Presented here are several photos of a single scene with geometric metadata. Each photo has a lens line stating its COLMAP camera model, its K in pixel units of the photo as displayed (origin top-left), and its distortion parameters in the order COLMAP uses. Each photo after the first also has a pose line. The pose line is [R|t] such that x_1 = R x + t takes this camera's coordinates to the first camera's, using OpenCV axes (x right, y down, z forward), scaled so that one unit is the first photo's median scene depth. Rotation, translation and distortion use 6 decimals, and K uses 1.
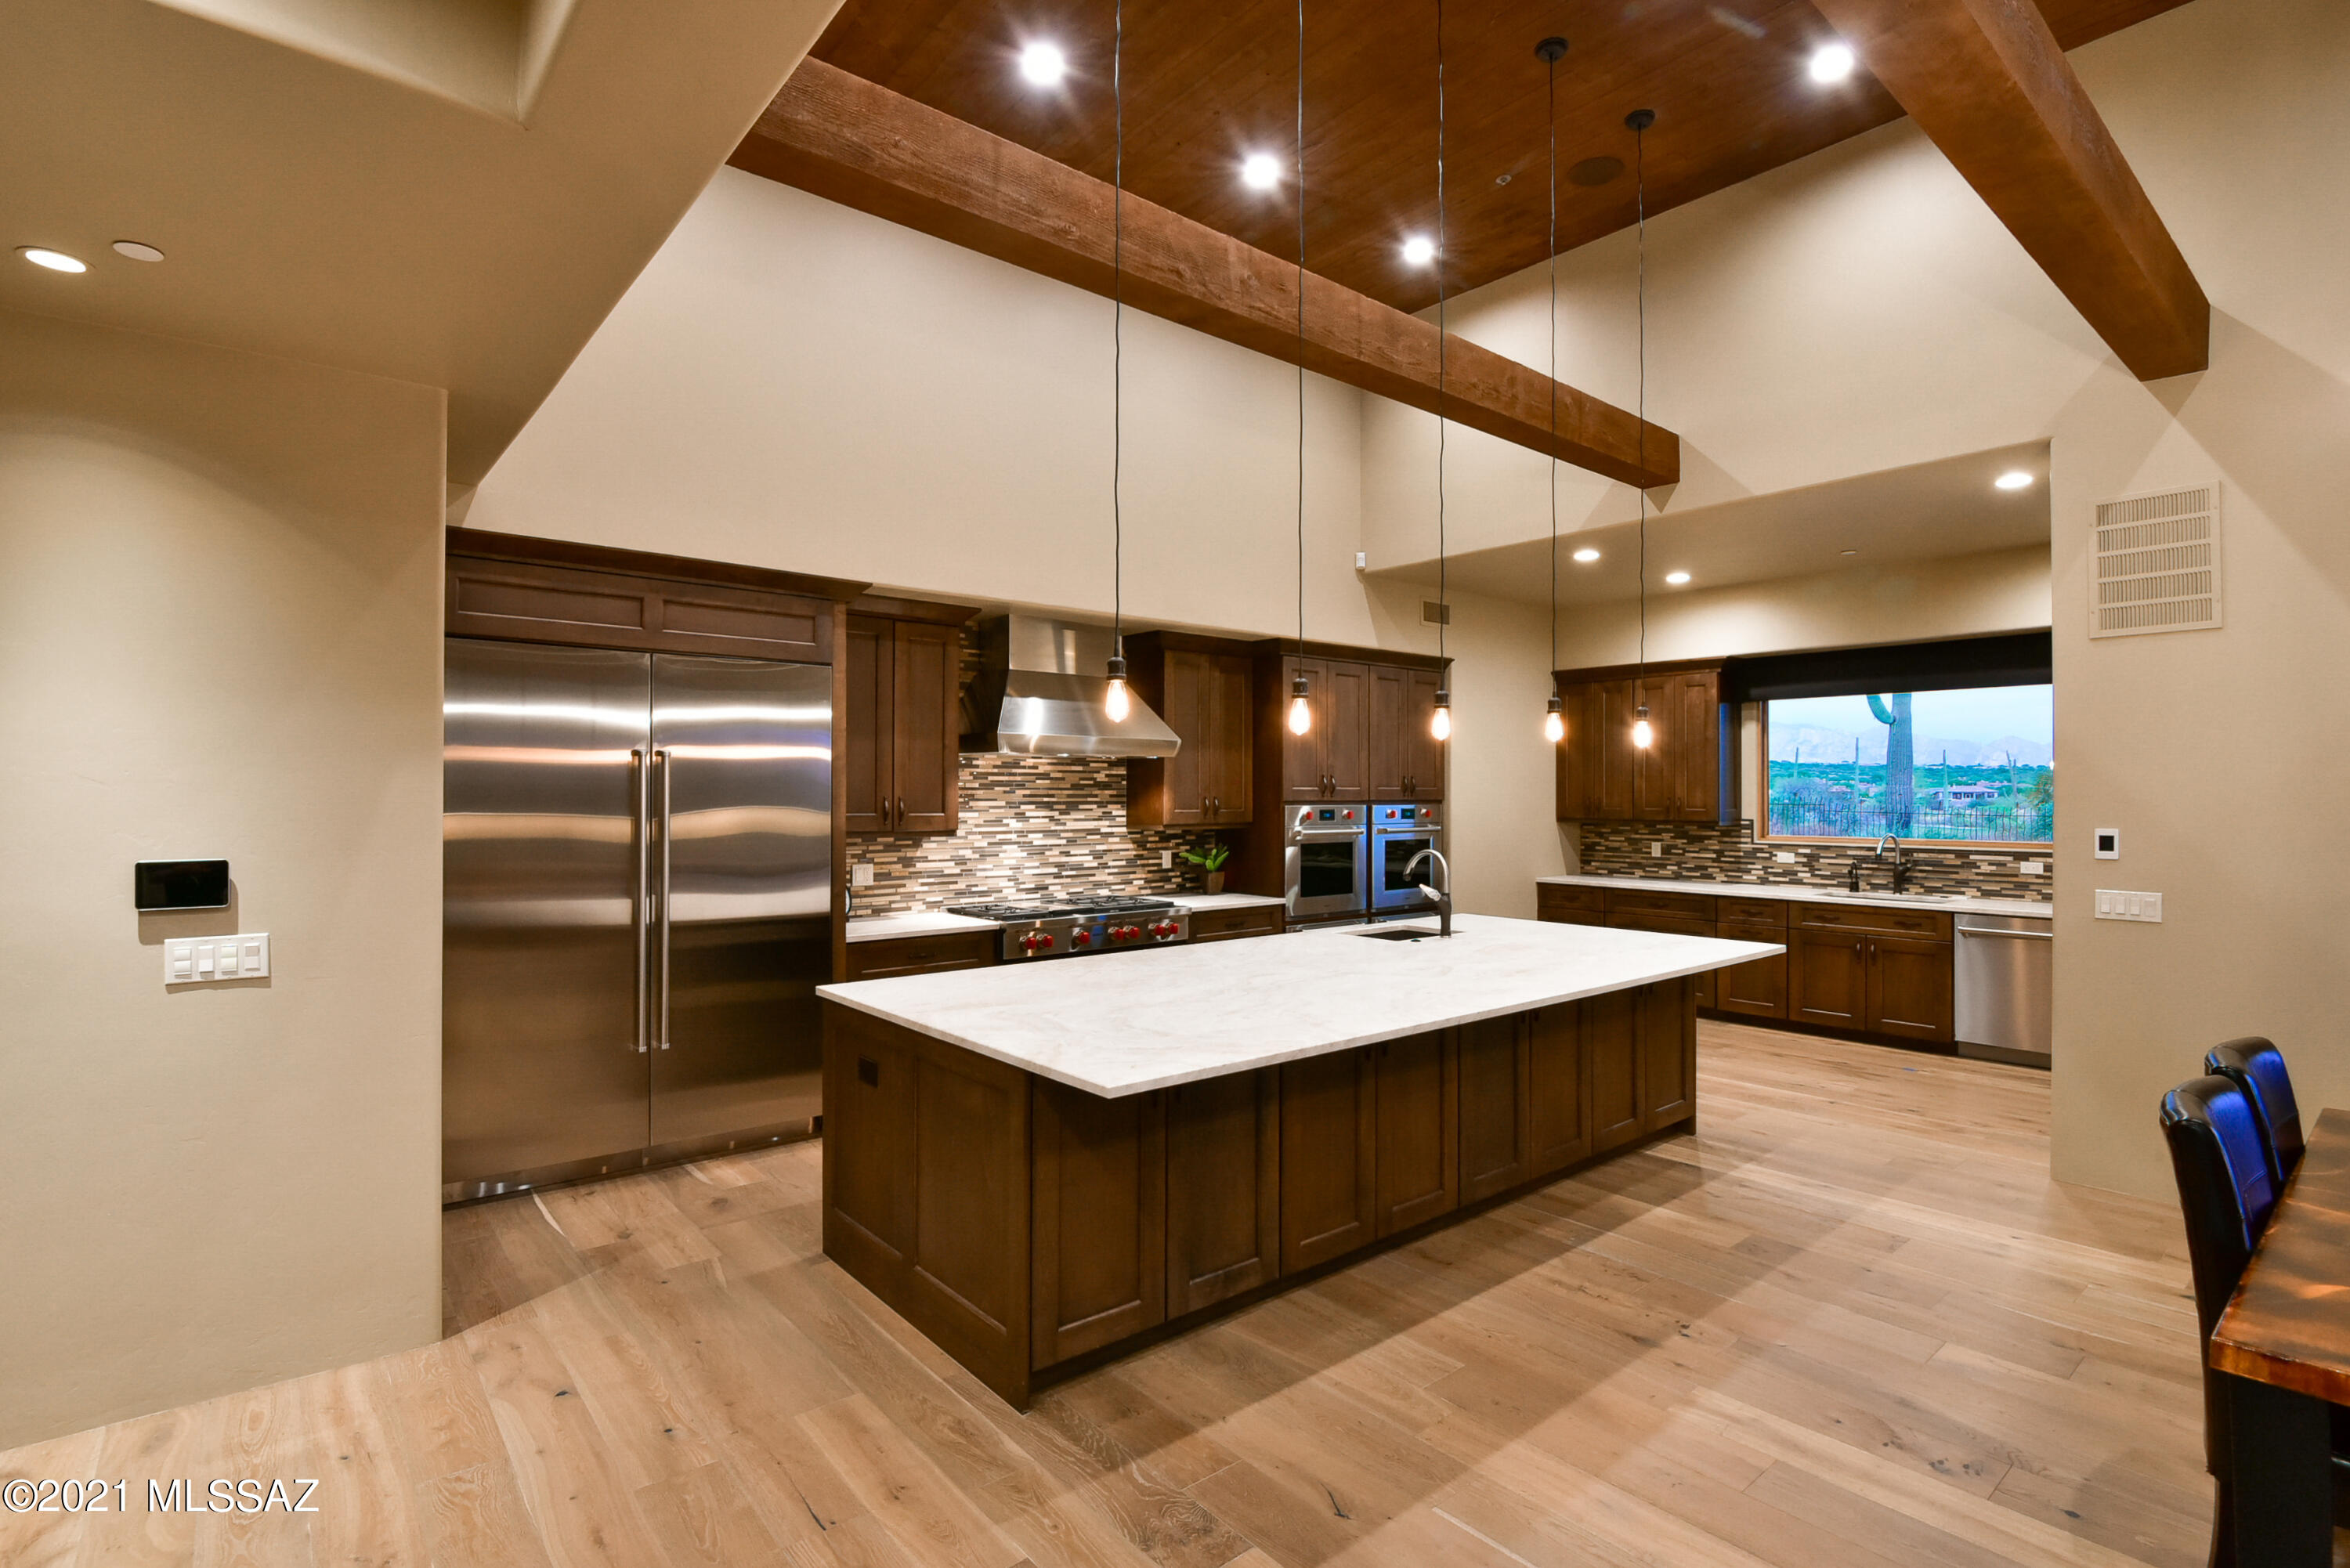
lens RADIAL K [[1093.1, 0, 1145.4], [0, 1093.1, 783.3], [0, 0, 1]] dist [-0.021610, -0.003790]
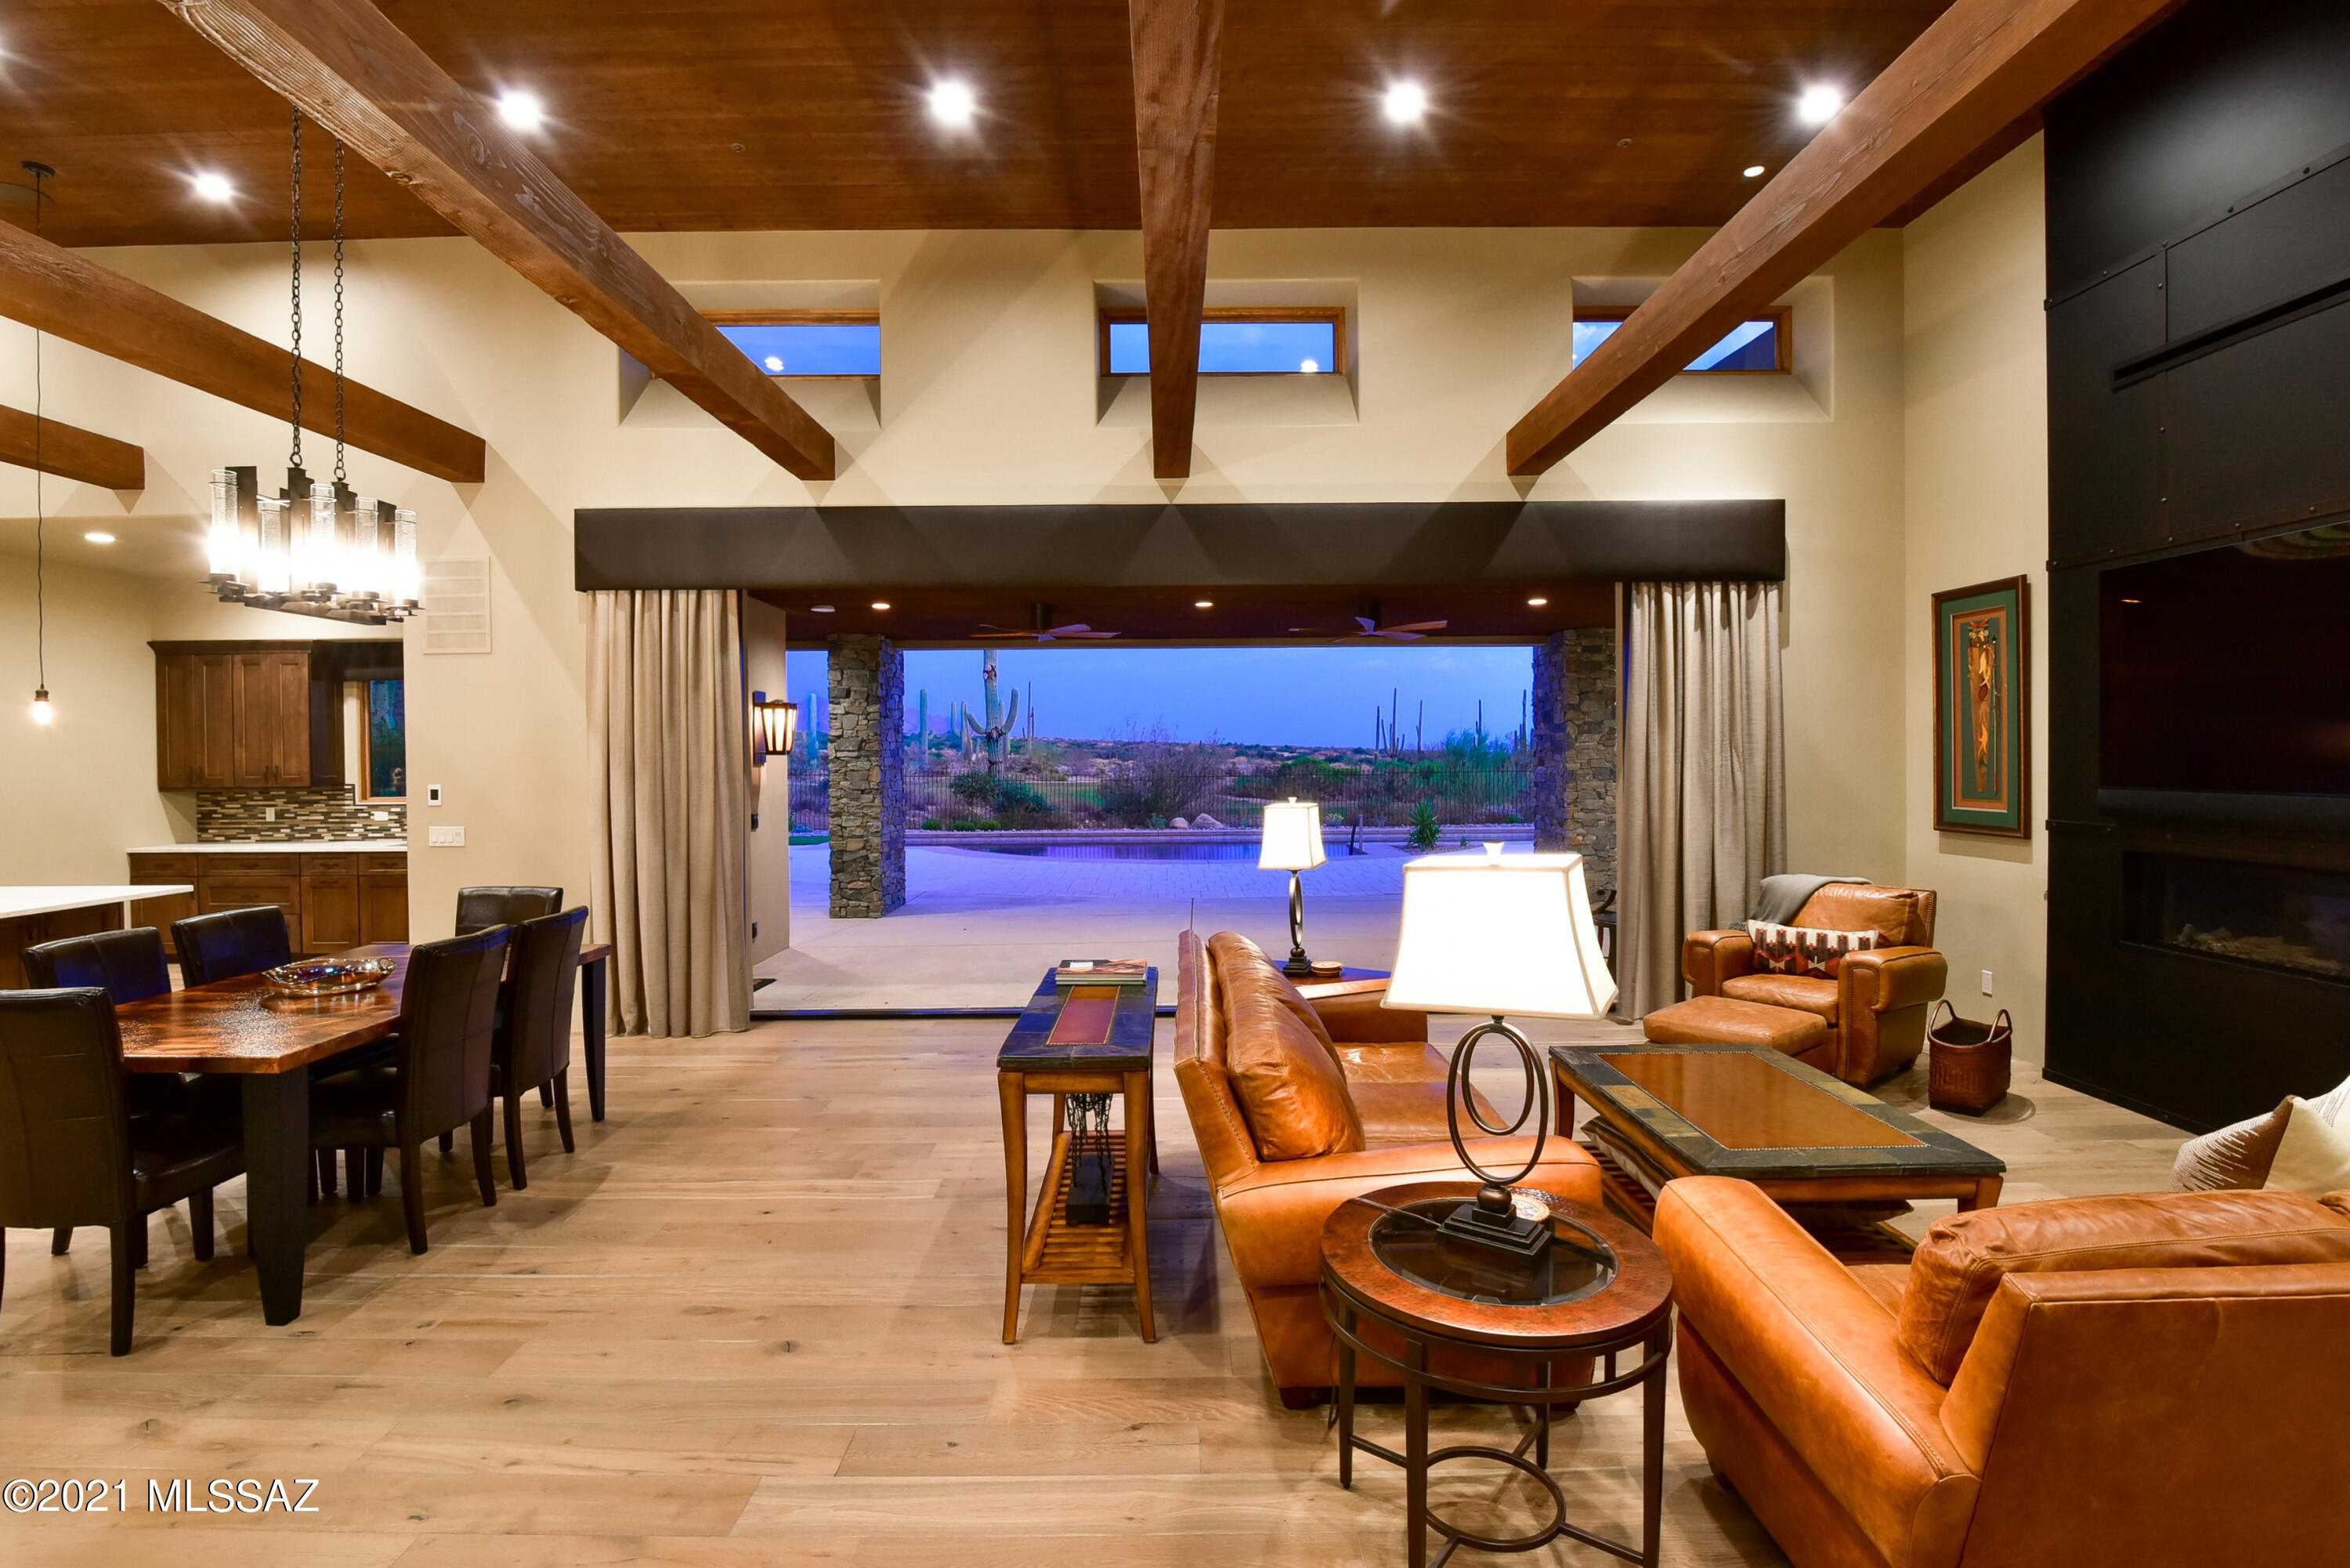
lens RADIAL K [[1093.1, 0, 1164.2], [0, 1093.1, 754.3], [0, 0, 1]] dist [-0.021610, -0.003790]
pose [[0.613970, -0.007556, 0.789293, 0.221265], [0.001113, 0.999961, 0.008707, -0.008109], [-0.789329, -0.004467, 0.613955, -0.434615]]
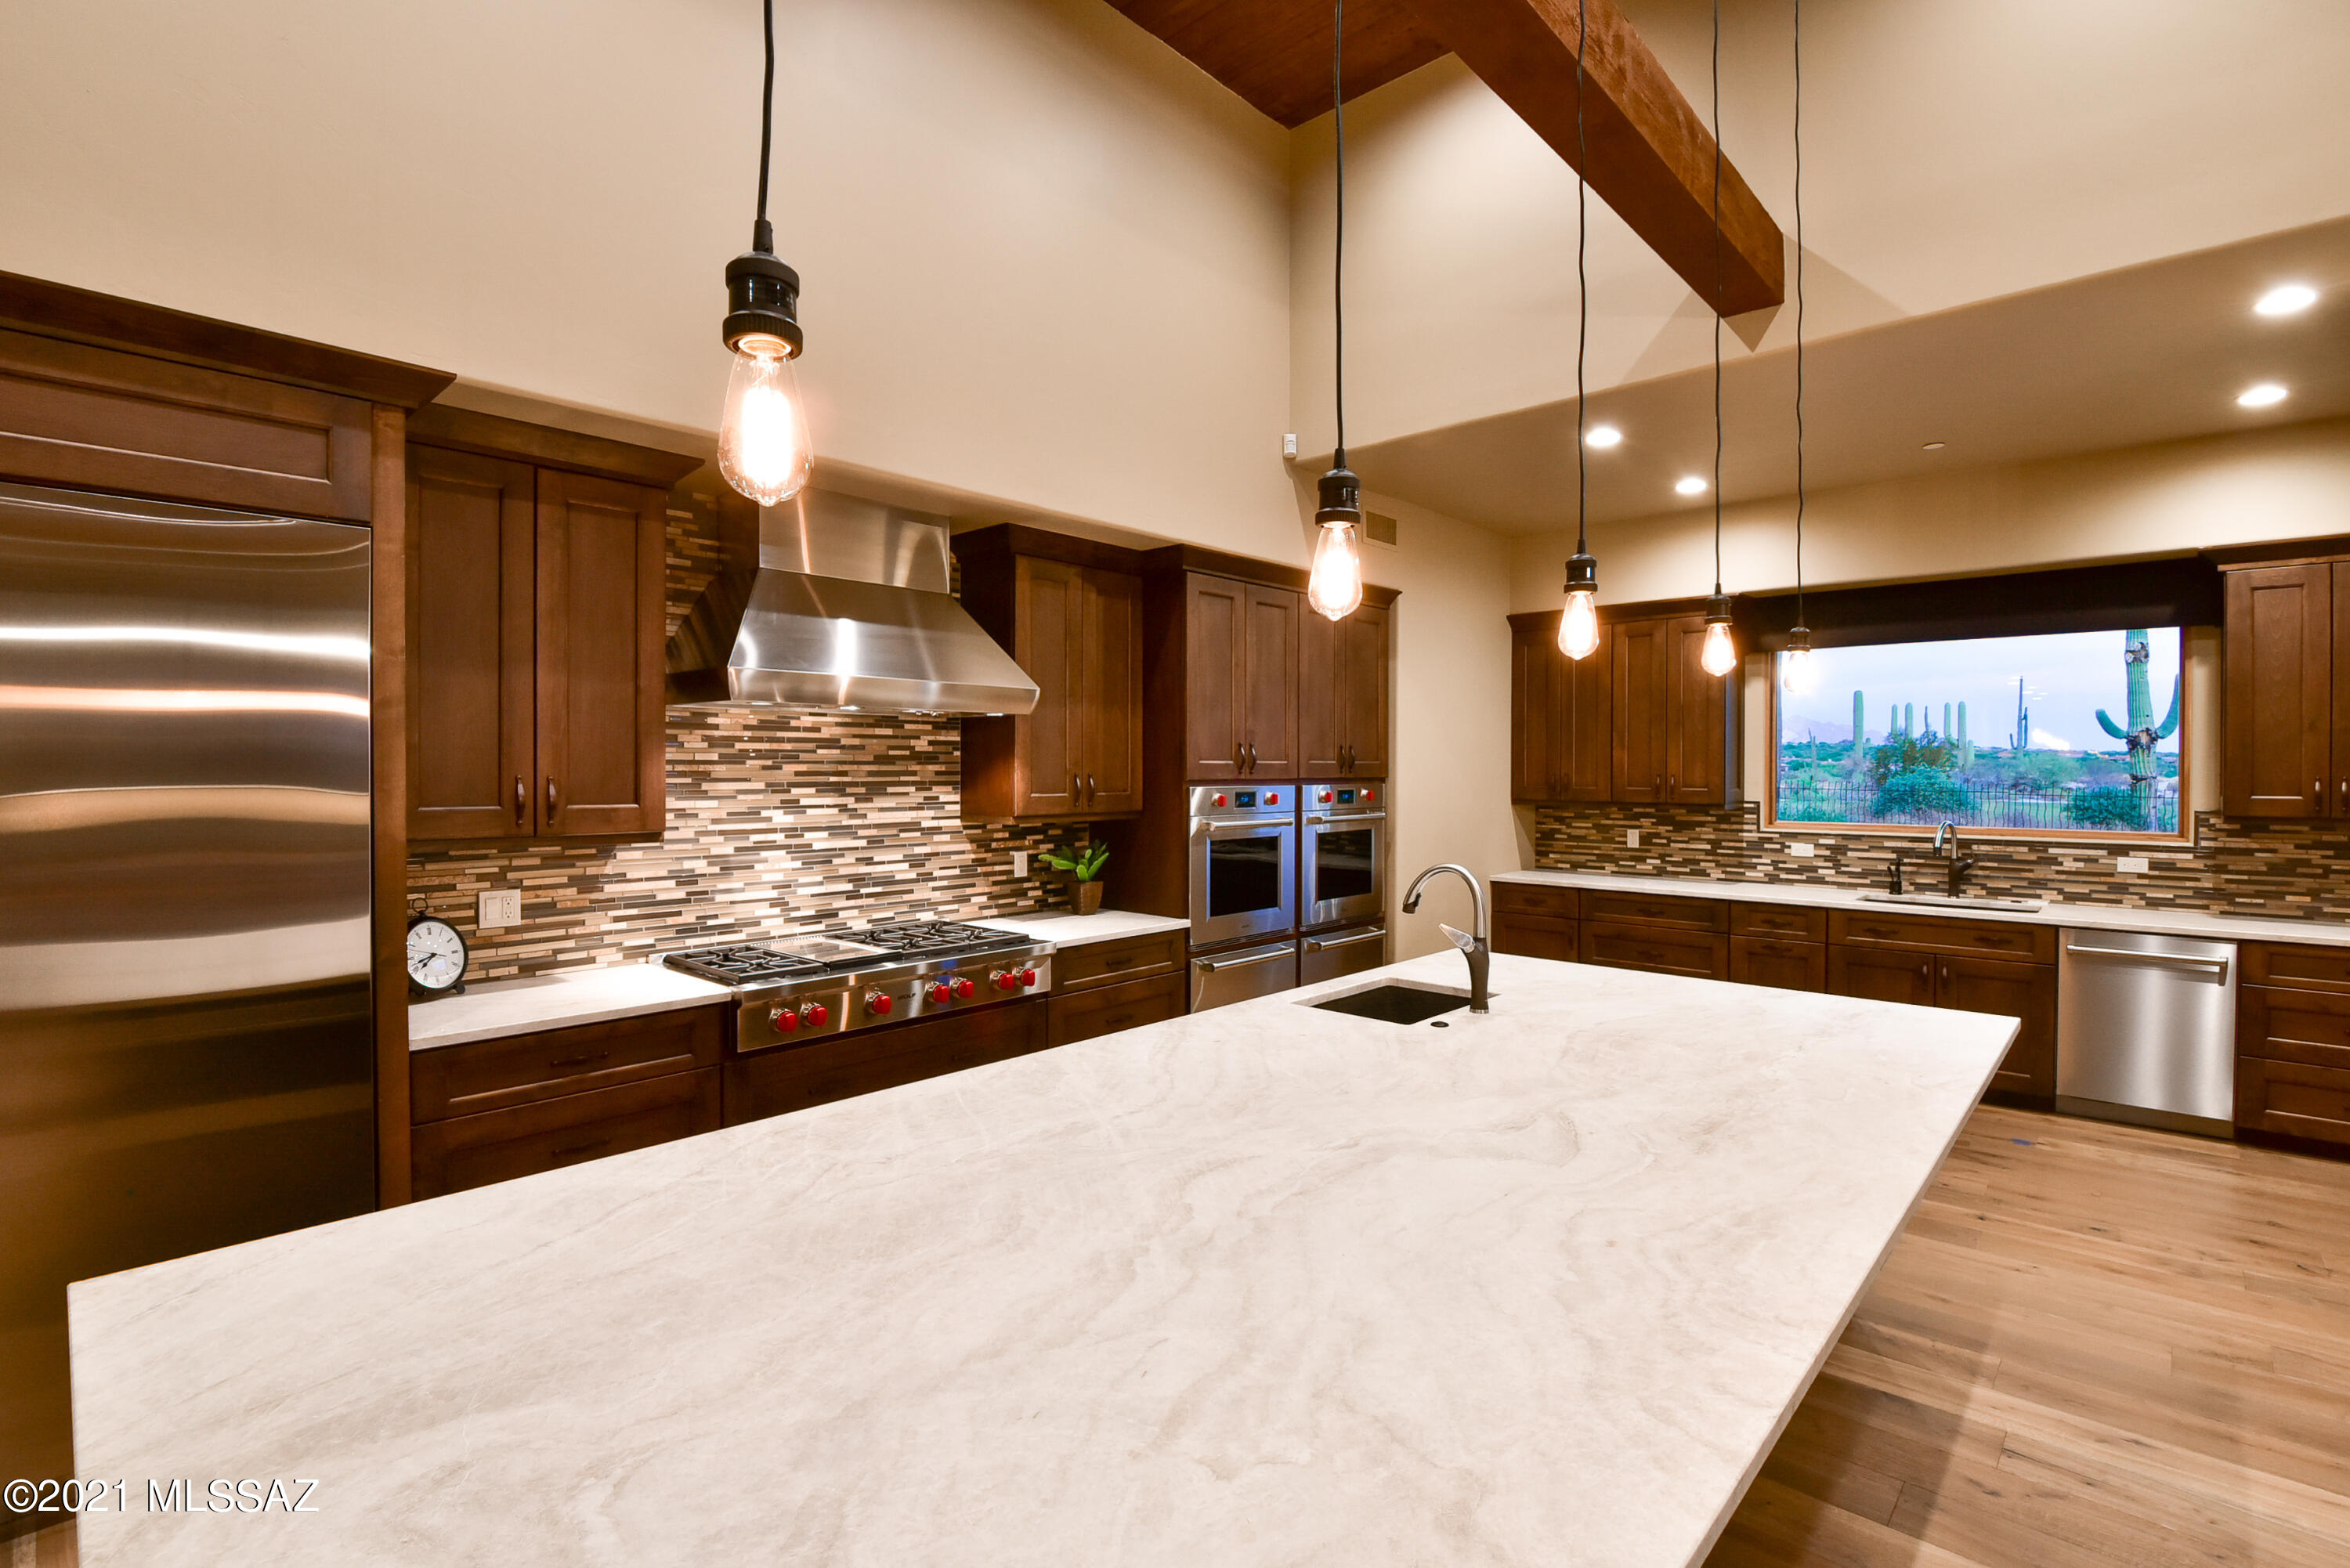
lens RADIAL K [[1093.1, 0, 1164.4], [0, 1093.1, 778.4], [0, 0, 1]] dist [-0.021610, -0.003790]
pose [[0.989862, -0.000266, 0.142029, 0.012763], [-0.003086, 0.999722, 0.023380, -0.001661], [-0.141996, -0.023582, 0.989586, 0.317829]]
